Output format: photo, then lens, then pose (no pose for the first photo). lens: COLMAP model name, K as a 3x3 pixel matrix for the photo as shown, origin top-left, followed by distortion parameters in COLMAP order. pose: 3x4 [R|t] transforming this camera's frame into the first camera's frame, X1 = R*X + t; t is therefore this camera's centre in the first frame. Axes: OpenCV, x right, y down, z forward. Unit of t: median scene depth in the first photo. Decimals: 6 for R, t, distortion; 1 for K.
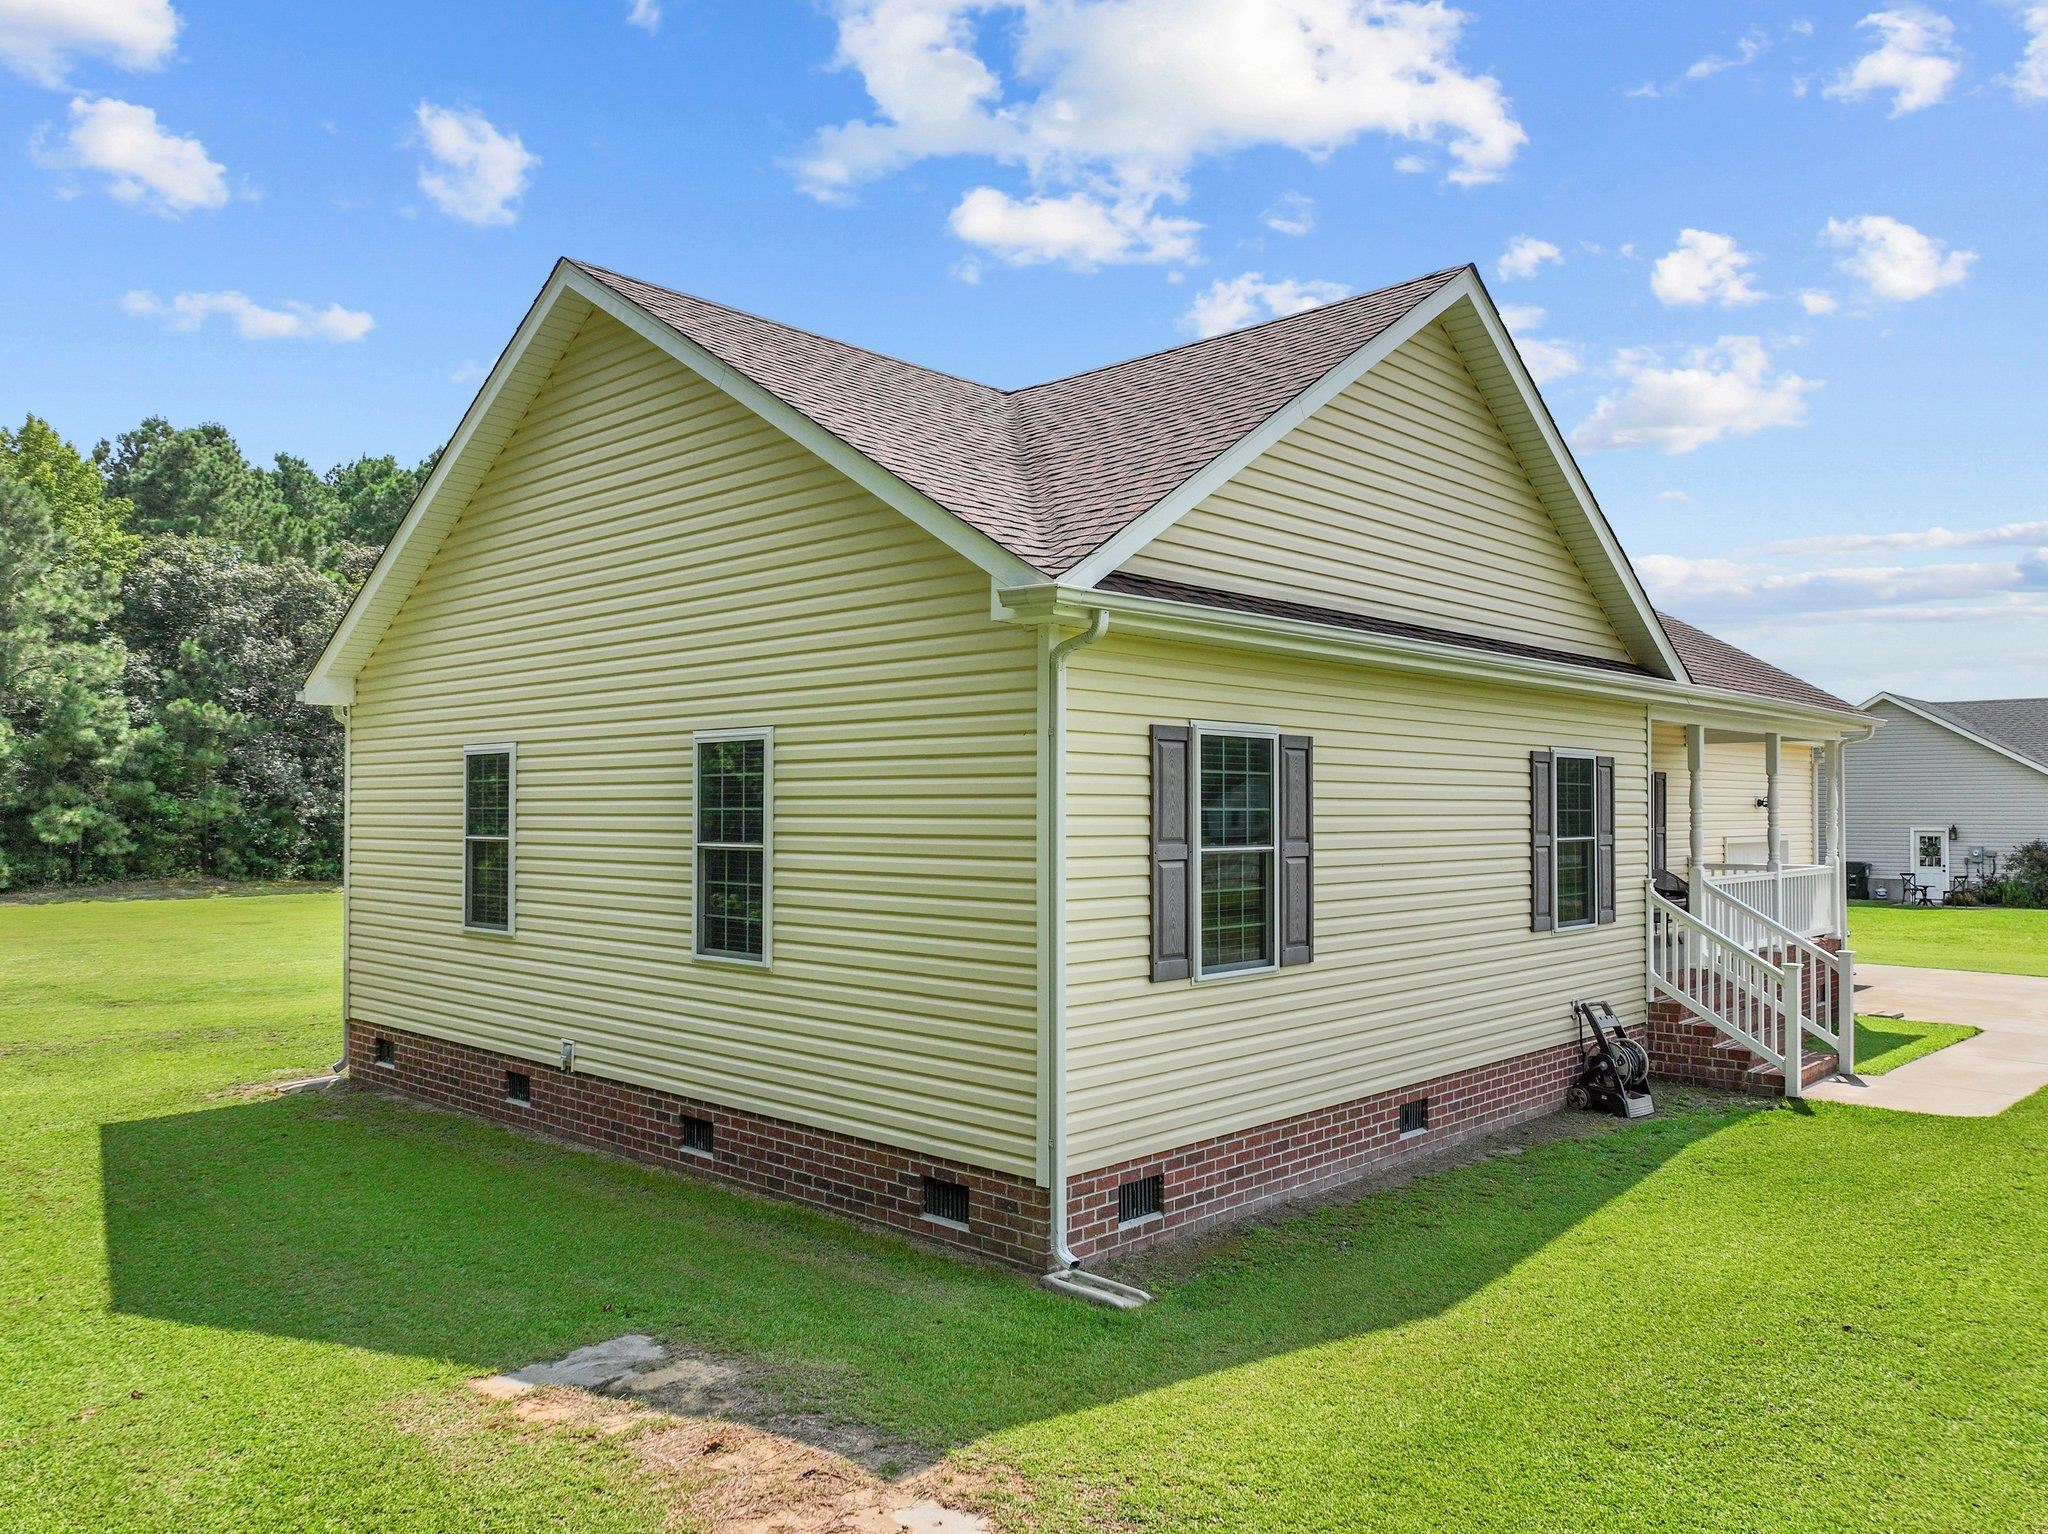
lens RADIAL K [[1461.6, 0, 1021.1], [0, 1461.6, 788.3], [0, 0, 1]] dist [0.000964, 0.036502]
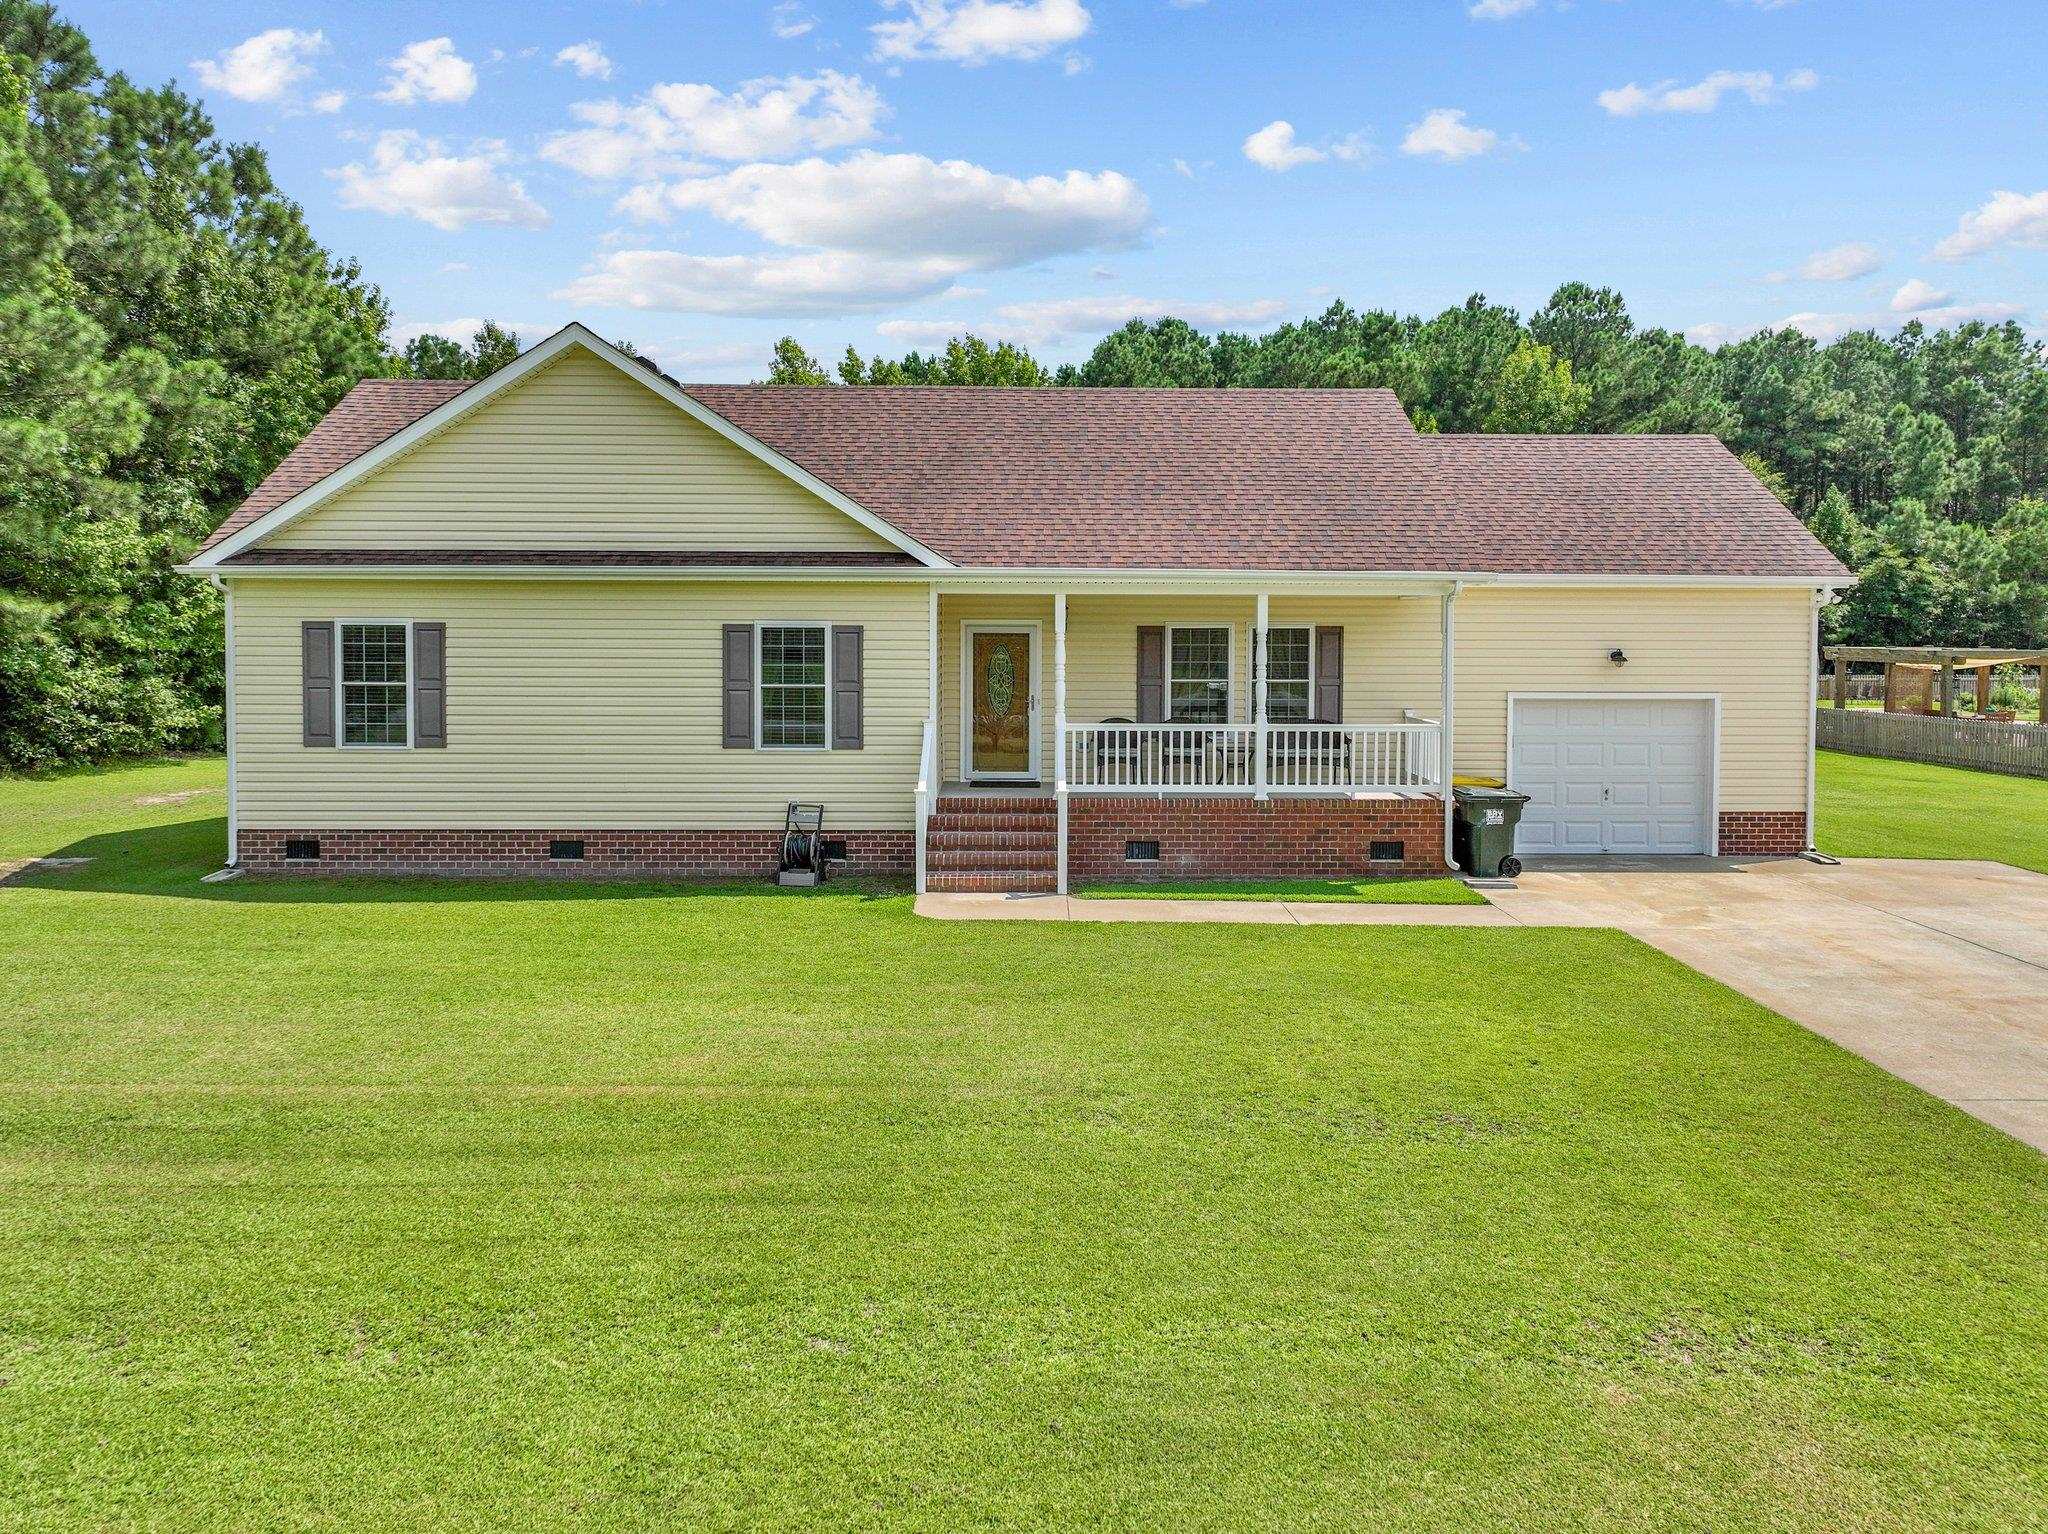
lens RADIAL K [[1489.0, 0, 1040.3], [0, 1489.0, 677.2], [0, 0, 1]] dist [-0.000482, 0.020578]
pose [[0.707041, 0.030461, -0.706516, 1.458657], [0.005853, 0.998786, 0.048919, -0.039063], [0.707148, -0.038723, 0.706004, 0.159987]]
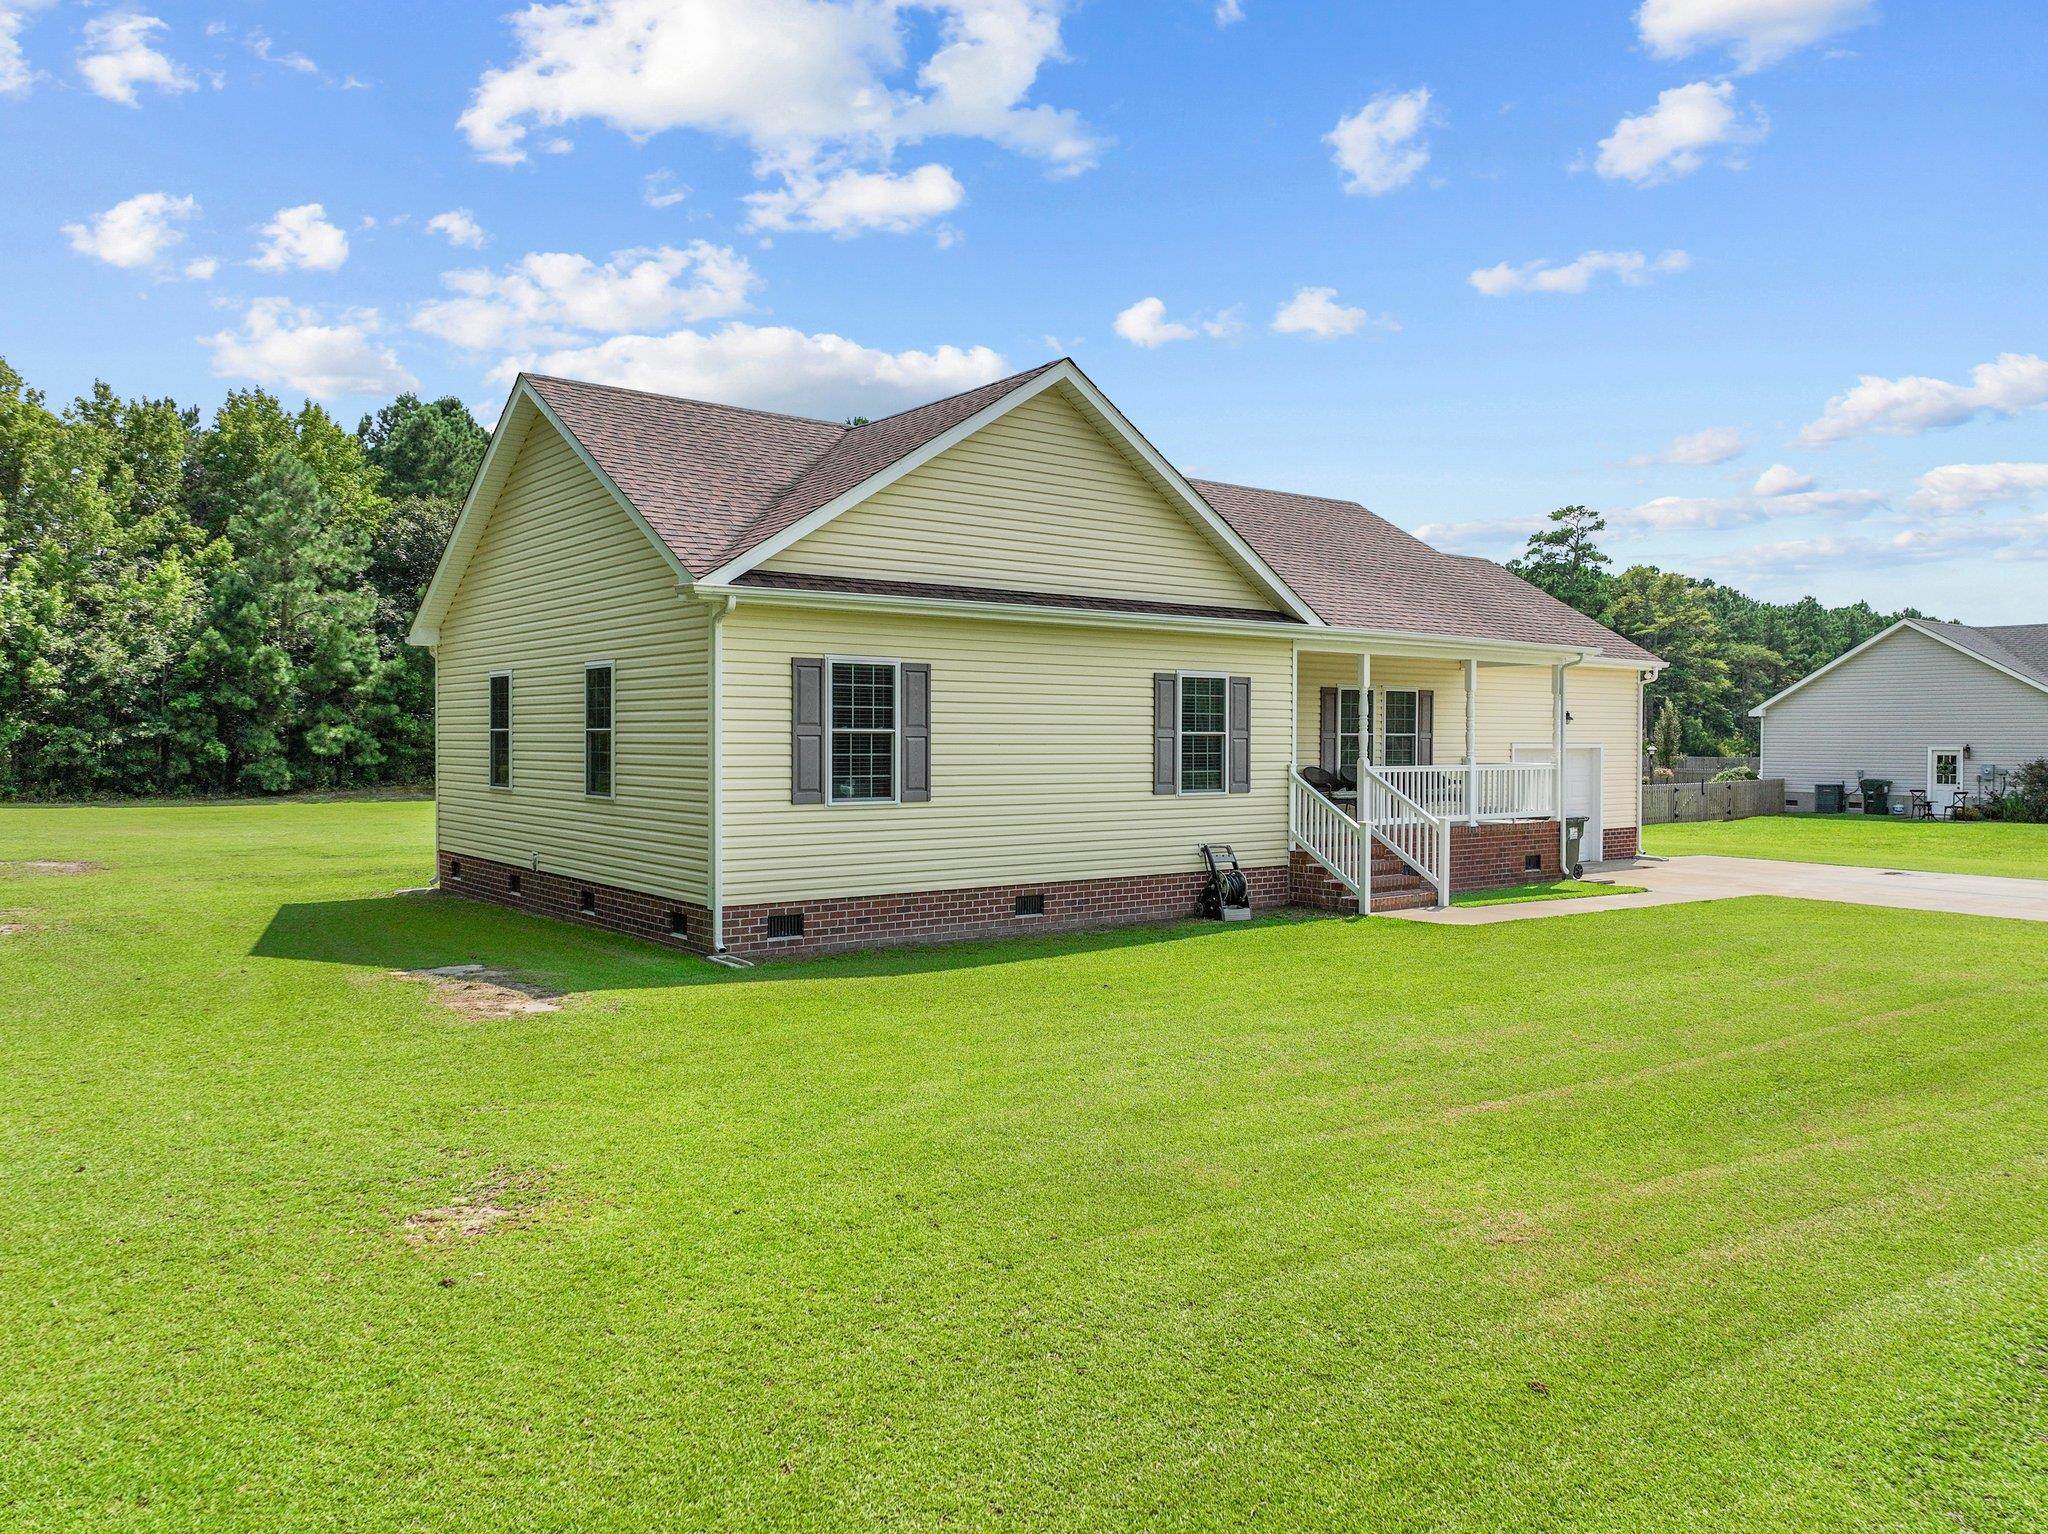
lens RADIAL K [[1457.3, 0, 1024.0], [0, 1457.3, 767.0], [0, 0, 1]] dist [0.007767, 0.004327]
pose [[0.988384, 0.006346, -0.151847, 0.399432], [-0.001077, 0.999395, 0.034755, 0.016916], [0.151976, -0.034187, 0.987793, -0.437011]]
